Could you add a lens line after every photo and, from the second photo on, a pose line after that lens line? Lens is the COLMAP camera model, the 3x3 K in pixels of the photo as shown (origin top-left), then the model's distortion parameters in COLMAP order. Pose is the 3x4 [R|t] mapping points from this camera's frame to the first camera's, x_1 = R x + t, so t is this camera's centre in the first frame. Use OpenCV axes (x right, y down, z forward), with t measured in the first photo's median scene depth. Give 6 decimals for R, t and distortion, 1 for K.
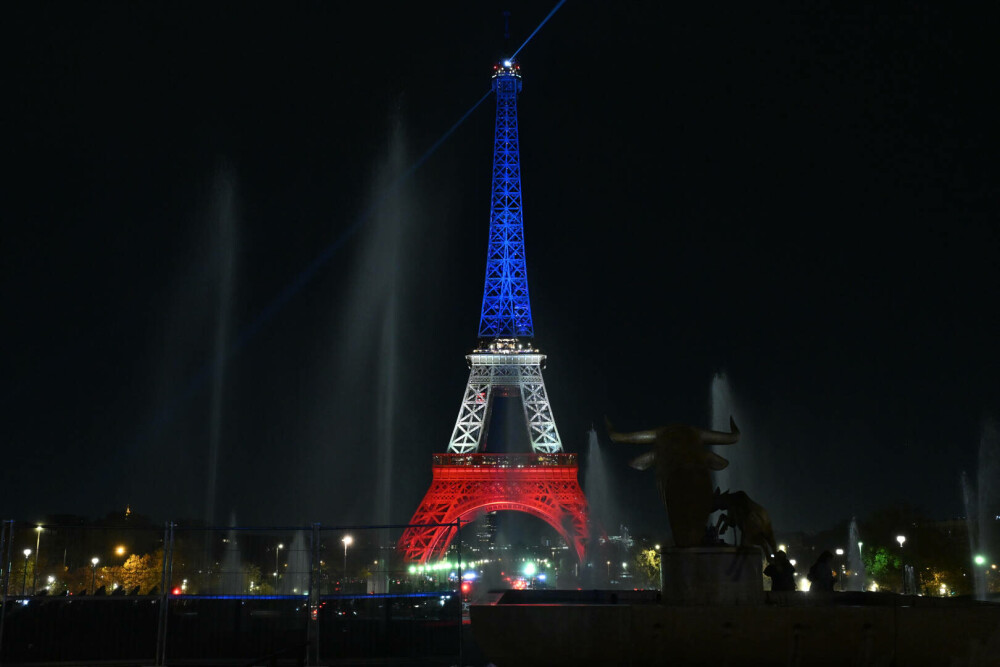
lens RADIAL K [[767.7, 0, 501.7], [0, 767.7, 356.7], [0, 0, 1]] dist [-0.008350, 0.002988]
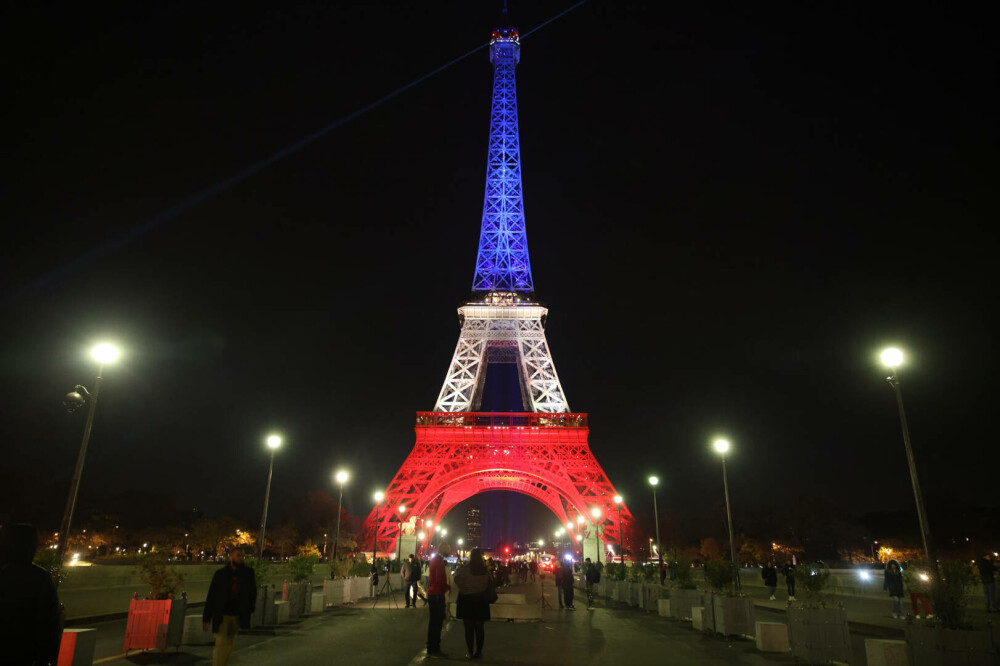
lens RADIAL K [[600.8, 0, 500.0], [0, 600.8, 333.0], [0, 0, 1]] dist [0.001737, 0.000646]
pose [[0.999578, 0.016686, 0.023777, -0.014432], [-0.014159, 0.994605, -0.102759, 0.101910], [-0.025364, 0.102379, 0.994422, 0.315891]]
